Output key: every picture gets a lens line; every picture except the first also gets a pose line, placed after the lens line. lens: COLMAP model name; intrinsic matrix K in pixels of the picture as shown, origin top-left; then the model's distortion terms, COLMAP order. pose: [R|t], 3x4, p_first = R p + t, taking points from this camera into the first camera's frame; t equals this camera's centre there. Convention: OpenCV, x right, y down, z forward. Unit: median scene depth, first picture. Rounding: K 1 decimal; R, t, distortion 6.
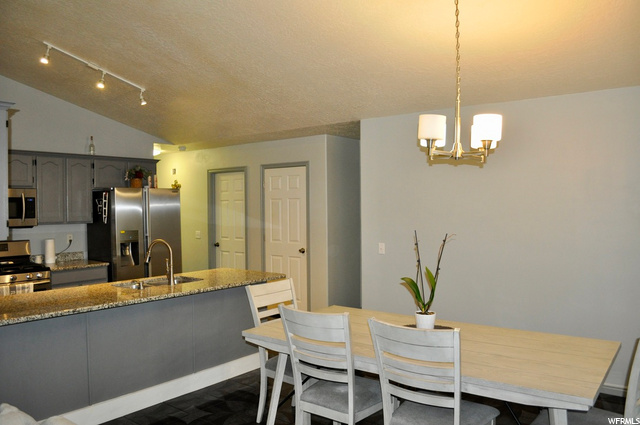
lens RADIAL K [[499.1, 0, 313.8], [0, 499.1, 214.9], [0, 0, 1]] dist [-0.084006, 0.013367]
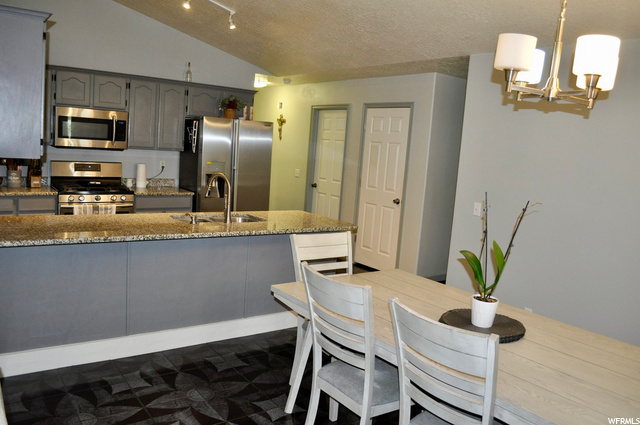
lens RADIAL K [[499.1, 0, 315.5], [0, 499.1, 214.8], [0, 0, 1]] dist [-0.084006, 0.013367]
pose [[0.960584, 0.116133, -0.252570, 0.087188], [-0.087342, 0.988631, 0.122393, -0.002794], [0.263912, -0.095509, 0.959806, 0.114792]]
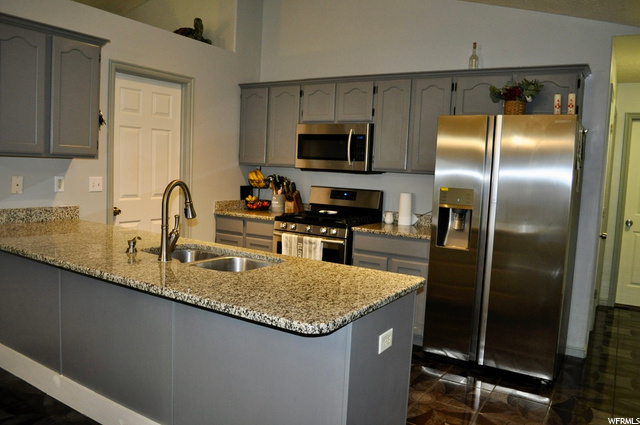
lens RADIAL K [[499.1, 0, 317.2], [0, 499.1, 213.0], [0, 0, 1]] dist [-0.084006, 0.013367]
pose [[0.097119, 0.104899, -0.989729, 0.232452], [-0.065338, 0.992957, 0.098830, 0.015699], [0.993126, 0.055069, 0.103289, 0.898723]]
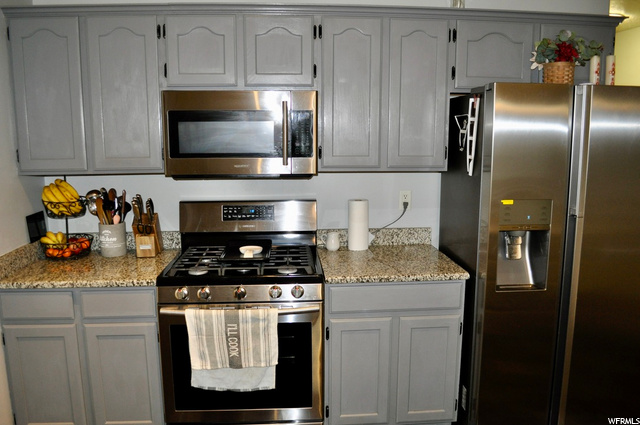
lens RADIAL K [[499.1, 0, 317.6], [0, 499.1, 212.4], [0, 0, 1]] dist [-0.084006, 0.013367]
pose [[0.676547, 0.126648, -0.725427, -0.241681], [-0.019327, 0.987814, 0.154432, -0.015331], [0.736146, -0.090460, 0.670751, 0.730431]]
